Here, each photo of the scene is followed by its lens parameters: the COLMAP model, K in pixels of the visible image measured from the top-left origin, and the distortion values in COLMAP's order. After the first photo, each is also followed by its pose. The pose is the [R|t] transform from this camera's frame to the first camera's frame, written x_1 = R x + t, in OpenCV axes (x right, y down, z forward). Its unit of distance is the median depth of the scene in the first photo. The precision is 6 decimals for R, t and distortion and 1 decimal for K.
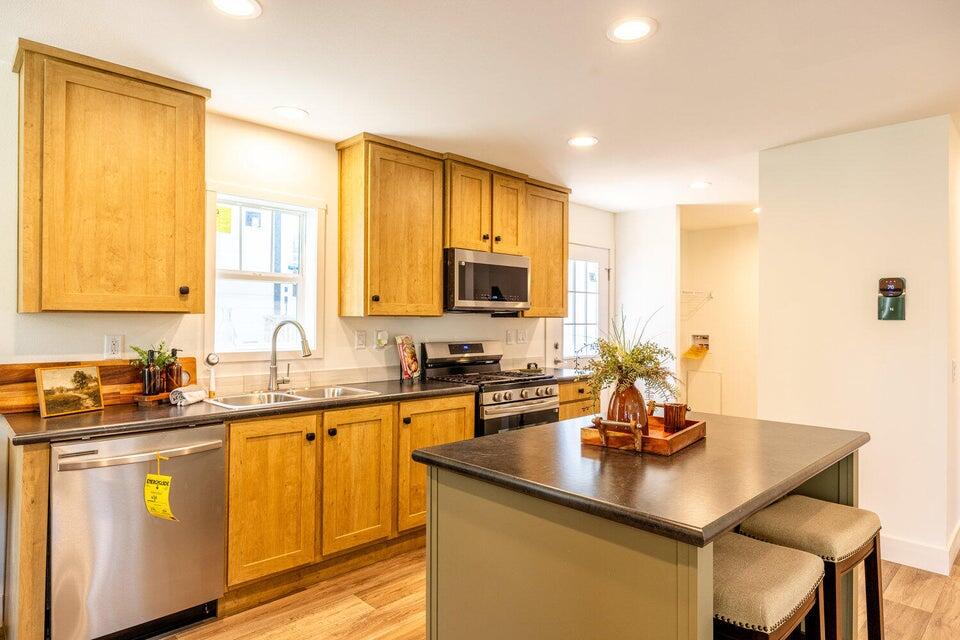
lens RADIAL K [[558.8, 0, 478.8], [0, 558.8, 324.2], [0, 0, 1]] dist [-0.002709, 0.000086]
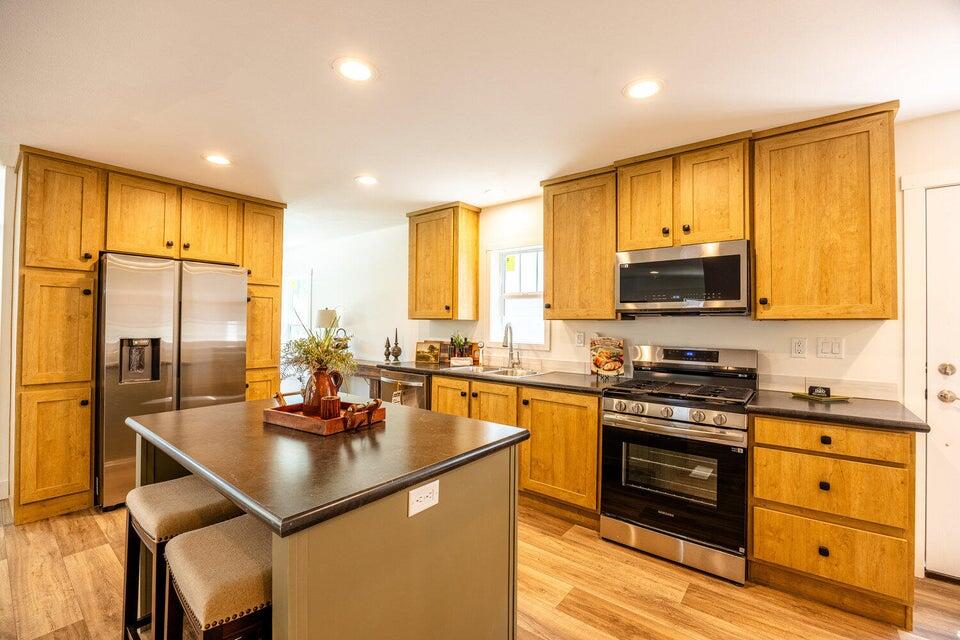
lens RADIAL K [[419.4, 0, 482.4], [0, 419.4, 316.7], [0, 0, 1]] dist [-0.005092, -0.000580]
pose [[0.125784, -0.016968, -0.991913, 0.695226], [-0.012732, 0.999744, -0.018717, -0.001400], [0.991976, 0.014984, 0.125536, 0.675923]]
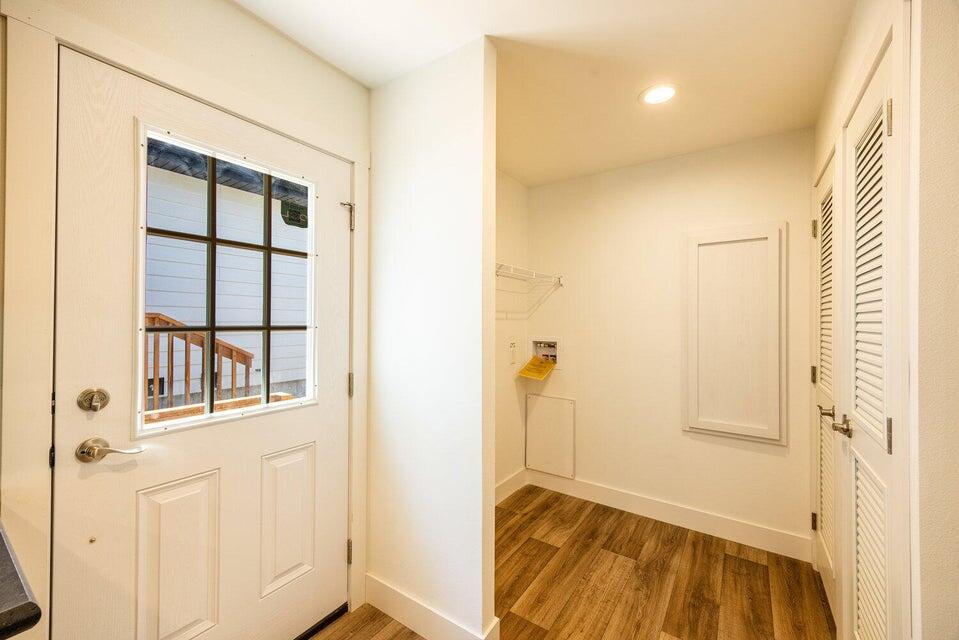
lens RADIAL K [[386.0, 0, 484.2], [0, 386.0, 320.9], [0, 0, 1]] dist [-0.001832, -0.000103]
pose [[0.978769, 0.006699, 0.204857, 0.429312], [-0.006348, 0.999977, -0.002370, -0.007657], [-0.204868, 0.001019, 0.978789, 1.046566]]
